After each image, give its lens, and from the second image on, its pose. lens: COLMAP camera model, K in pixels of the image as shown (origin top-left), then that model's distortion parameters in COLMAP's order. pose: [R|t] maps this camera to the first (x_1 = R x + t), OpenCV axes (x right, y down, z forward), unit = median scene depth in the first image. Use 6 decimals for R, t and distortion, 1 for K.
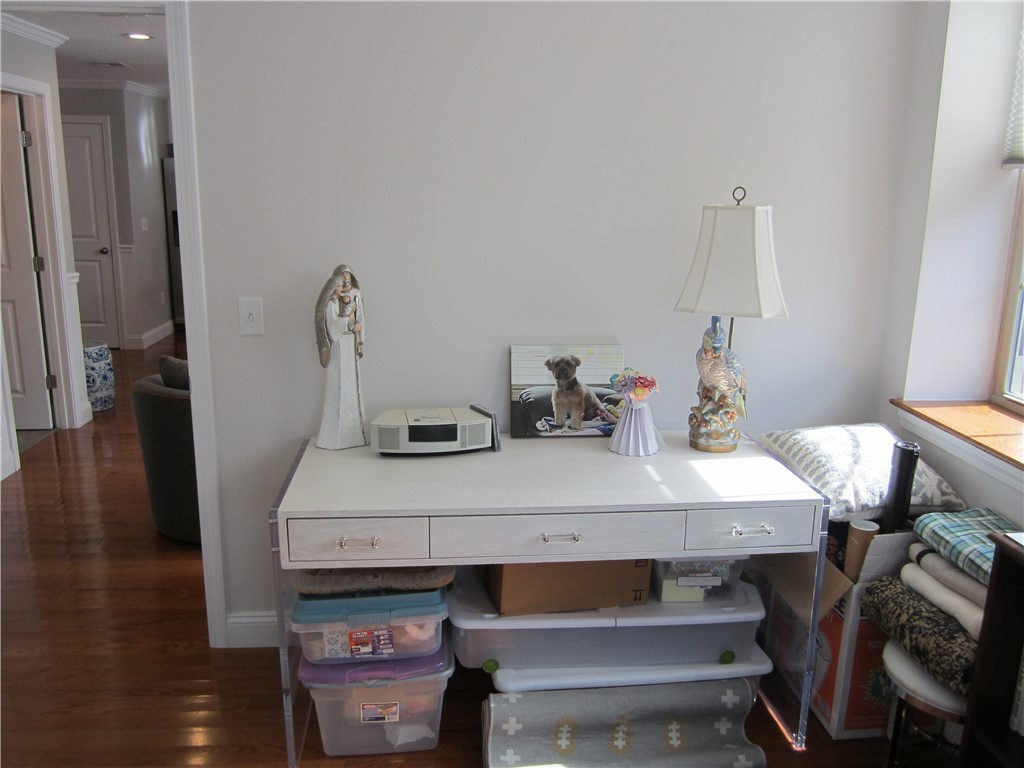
lens RADIAL K [[839.9, 0, 512.0], [0, 839.9, 384.0], [0, 0, 1]] dist [-0.041749, 0.007961]
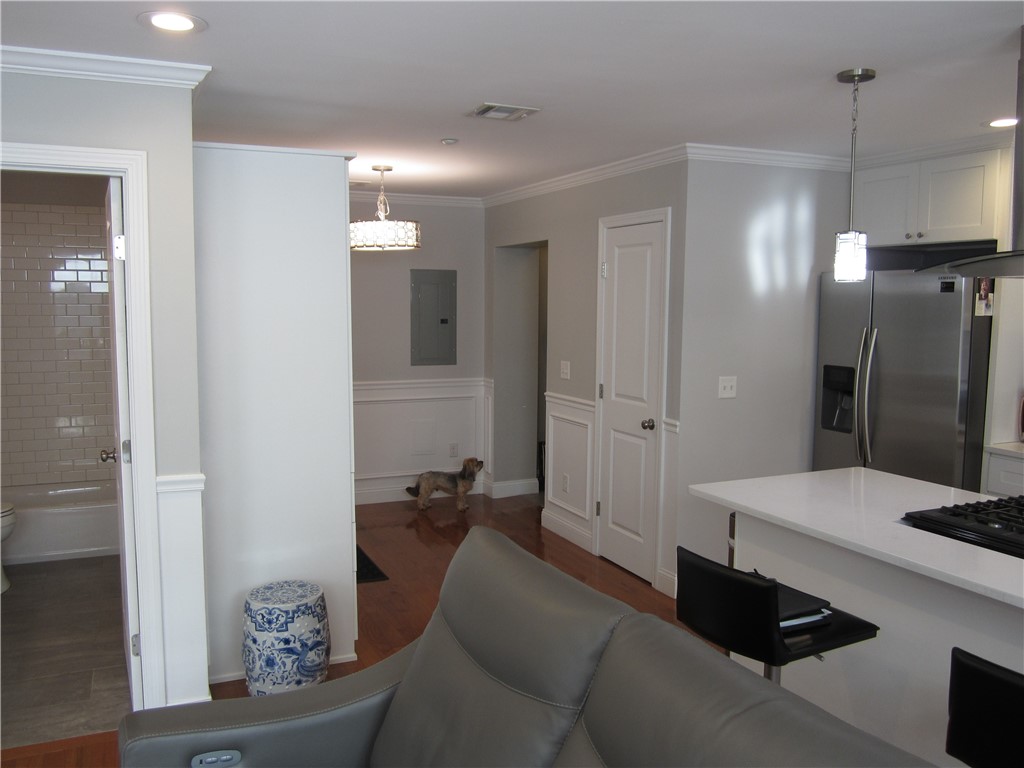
lens RADIAL K [[839.9, 0, 512.0], [0, 839.9, 384.0], [0, 0, 1]] dist [-0.041749, 0.007961]
pose [[0.332568, 0.078412, -0.939814, 0.151838], [-0.218748, 0.975773, 0.004005, -0.477575], [0.917359, 0.204250, 0.341664, 1.943070]]
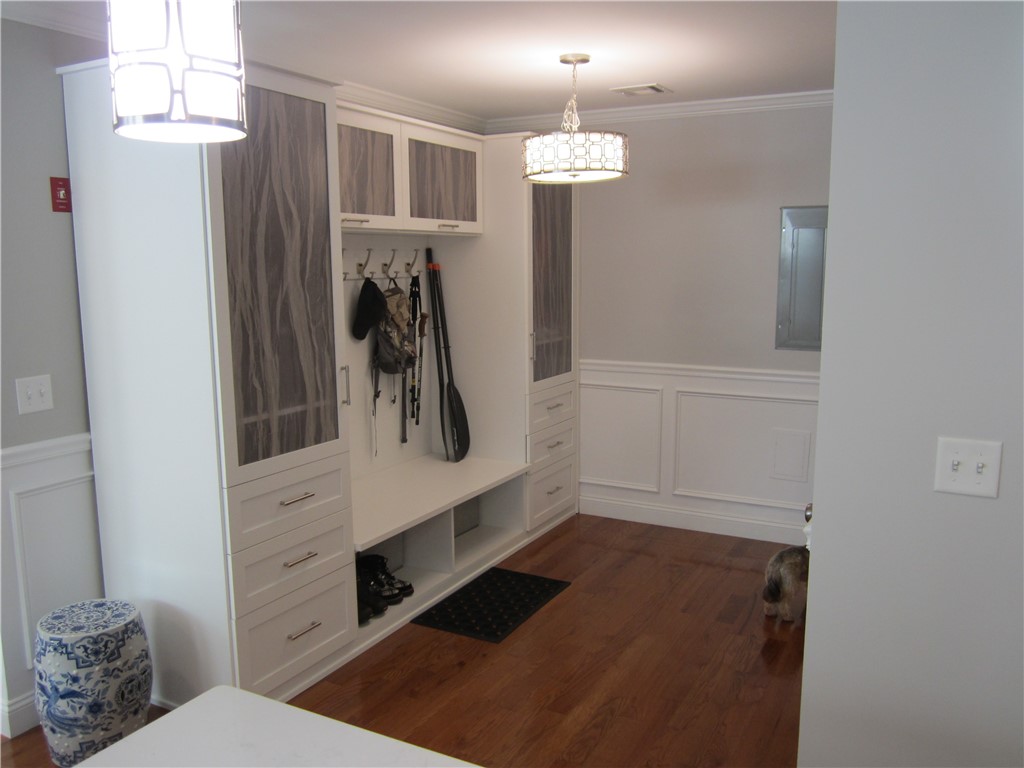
lens RADIAL K [[830.3, 0, 512.0], [0, 830.3, 384.0], [0, 0, 1]] dist [-0.057593, 0.014647]
pose [[-0.535038, 0.109708, -0.837674, -0.577609], [-0.201735, 0.946258, 0.252781, -0.709053], [0.820388, 0.304236, -0.484152, 2.917721]]
